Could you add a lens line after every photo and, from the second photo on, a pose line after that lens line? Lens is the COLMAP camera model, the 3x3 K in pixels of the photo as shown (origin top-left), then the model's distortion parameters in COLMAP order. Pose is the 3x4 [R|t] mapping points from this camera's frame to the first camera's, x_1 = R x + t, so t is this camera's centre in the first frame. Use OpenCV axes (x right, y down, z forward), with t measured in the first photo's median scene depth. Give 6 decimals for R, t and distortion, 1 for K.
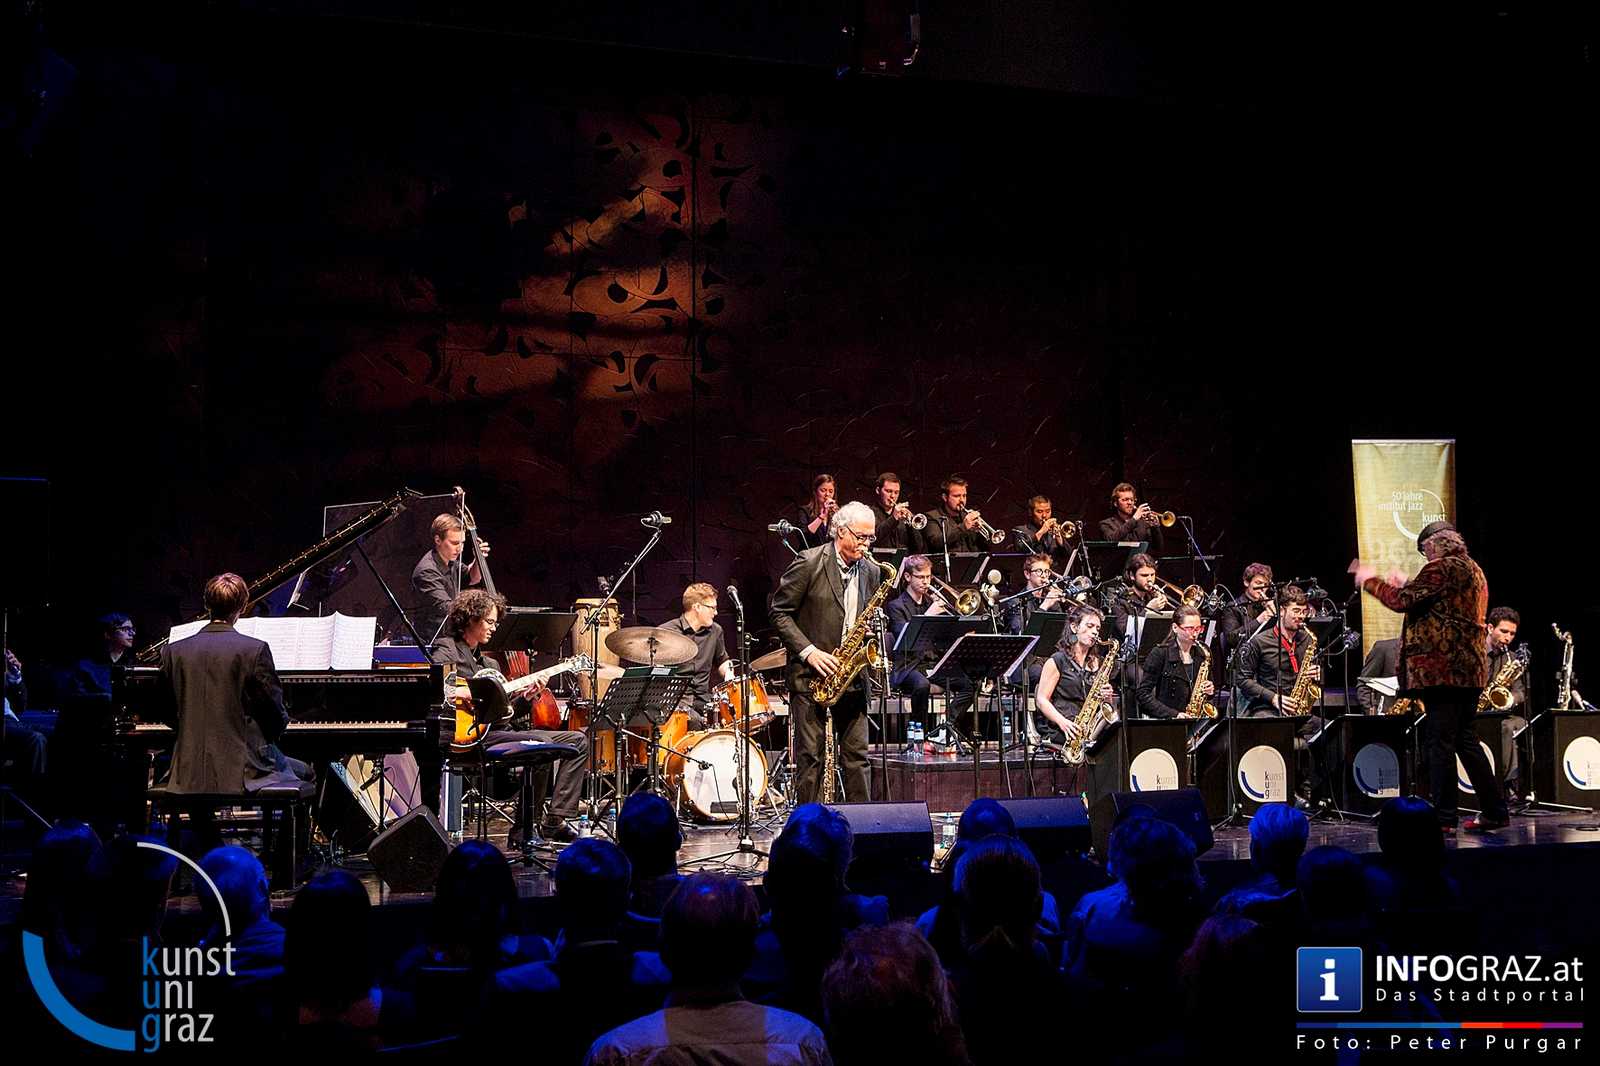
lens RADIAL K [[2295.2, 0, 828.0], [0, 2295.2, 542.8], [0, 0, 1]] dist [-0.008382, 0.000000]
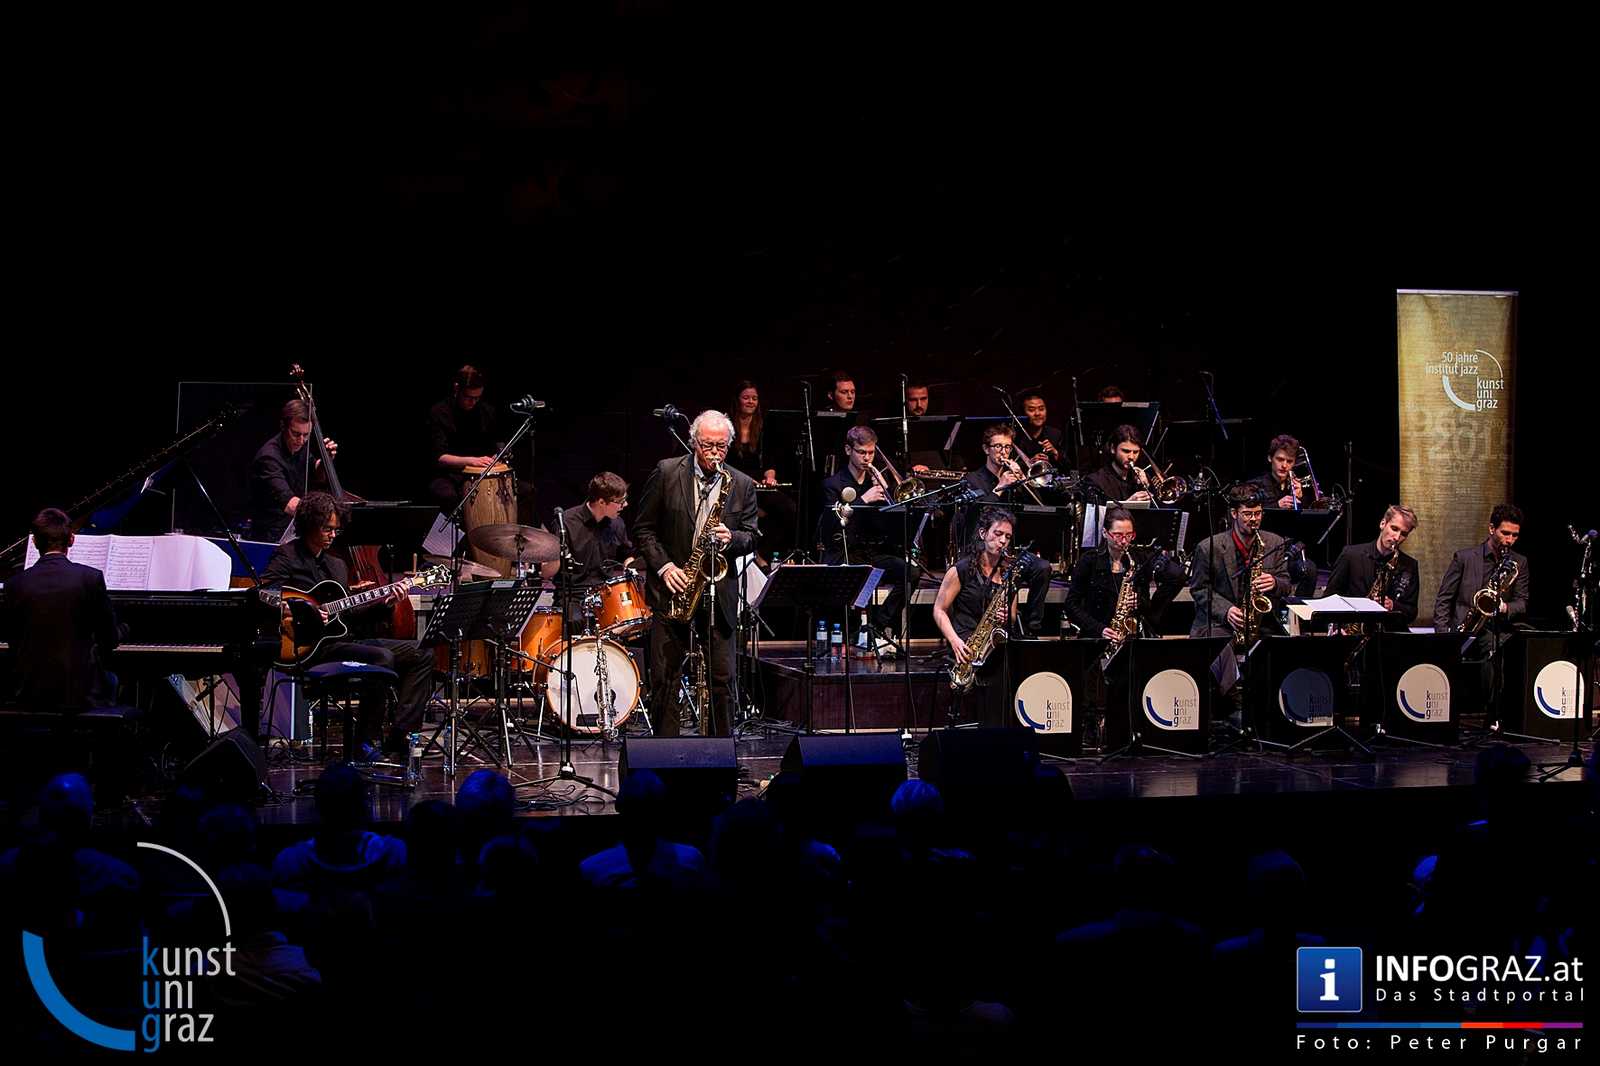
lens RADIAL K [[3854.0, 0, 787.5], [0, 3854.0, 518.4], [0, 0, 1]] dist [-0.430274, 0.000000]
pose [[0.995122, 0.022200, -0.096119, 0.178464], [-0.013355, 0.995696, 0.091710, -0.107989], [0.097741, -0.089979, 0.991136, -0.517690]]
